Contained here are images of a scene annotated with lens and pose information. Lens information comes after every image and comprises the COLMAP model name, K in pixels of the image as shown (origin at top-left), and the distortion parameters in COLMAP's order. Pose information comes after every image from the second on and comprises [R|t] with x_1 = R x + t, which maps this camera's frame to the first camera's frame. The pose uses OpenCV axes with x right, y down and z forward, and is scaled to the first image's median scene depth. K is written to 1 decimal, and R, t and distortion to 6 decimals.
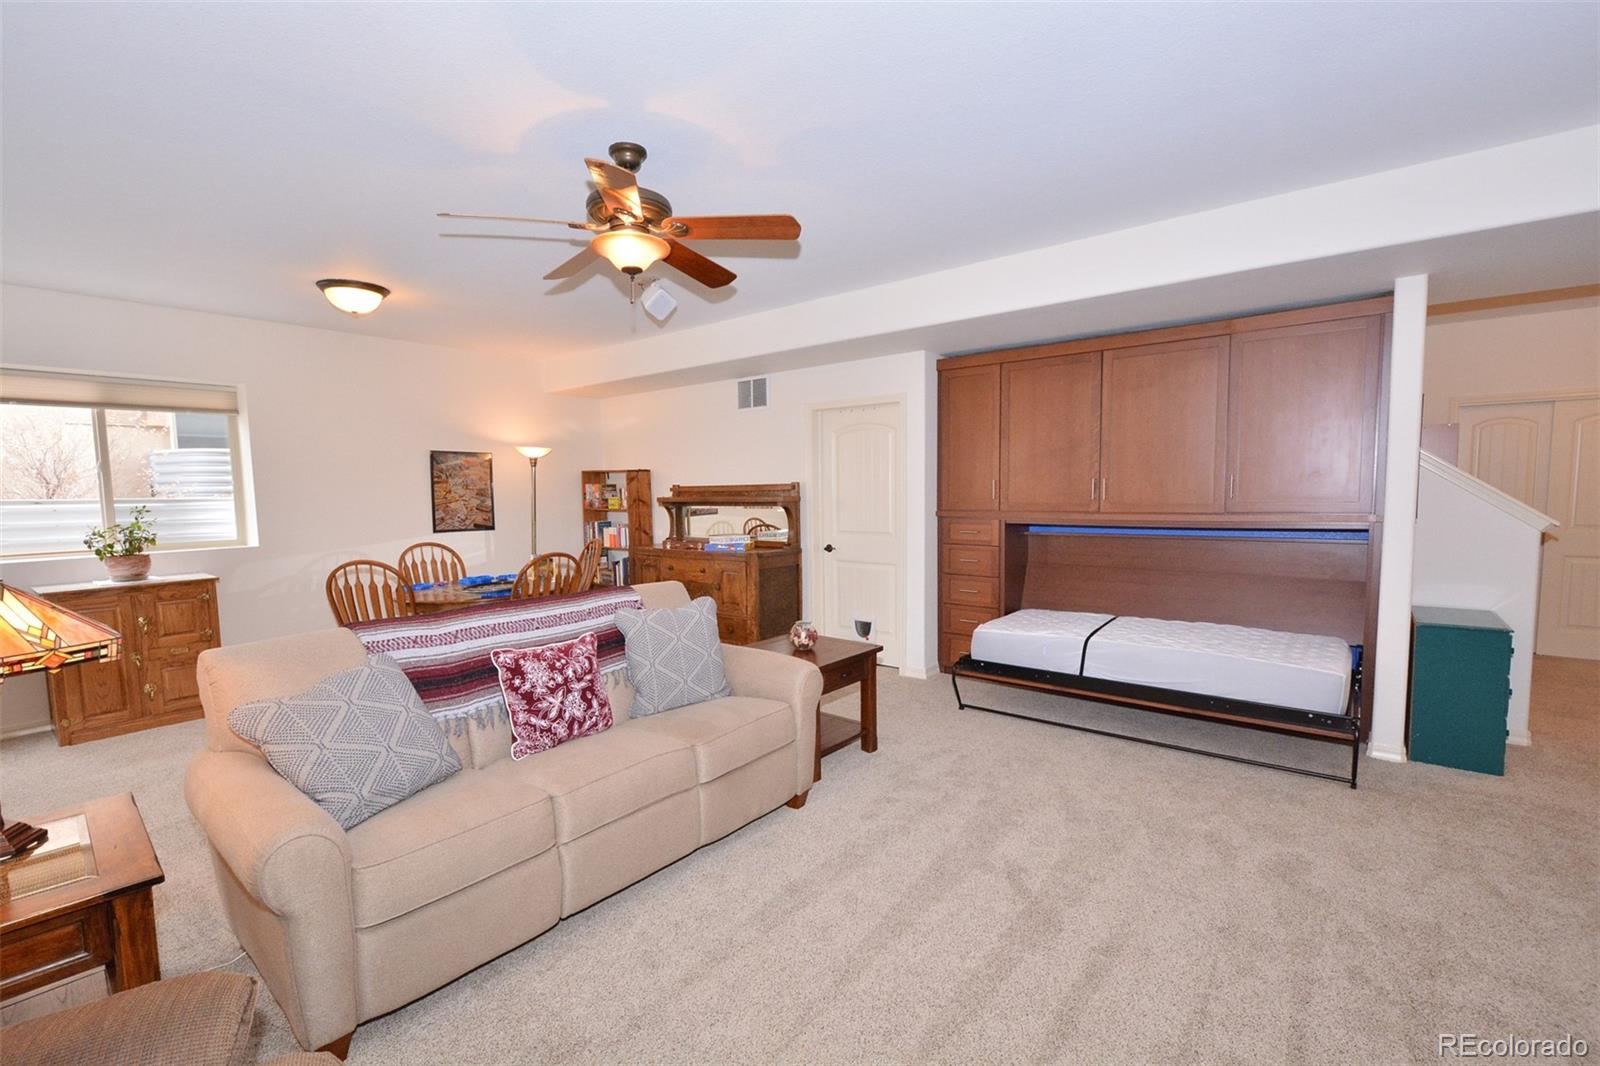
lens RADIAL K [[693.0, 0, 799.7], [0, 693.0, 548.3], [0, 0, 1]] dist [-0.000109, -0.000596]
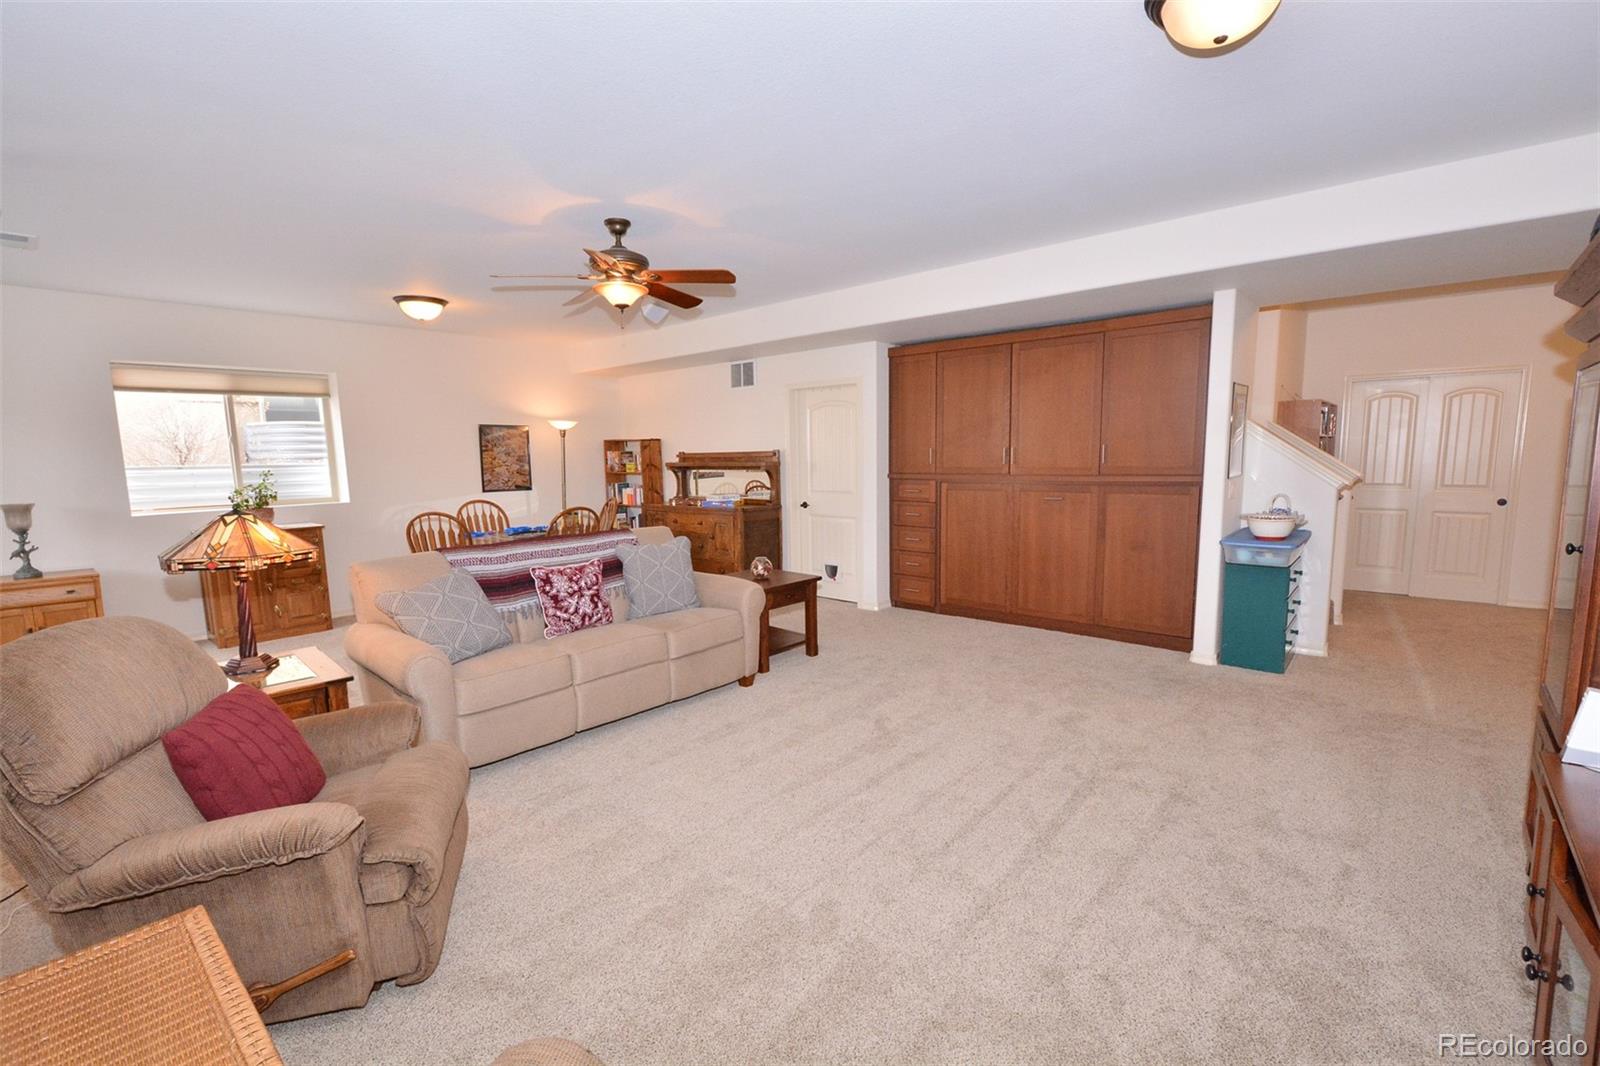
lens RADIAL K [[698.6, 0, 803.1], [0, 698.6, 544.0], [0, 0, 1]] dist [0.001571, 0.000158]
pose [[0.998934, 0.003220, -0.046057, 0.130534], [-0.001109, 0.998950, 0.045795, 0.016473], [0.046156, -0.045695, 0.997889, -0.292133]]
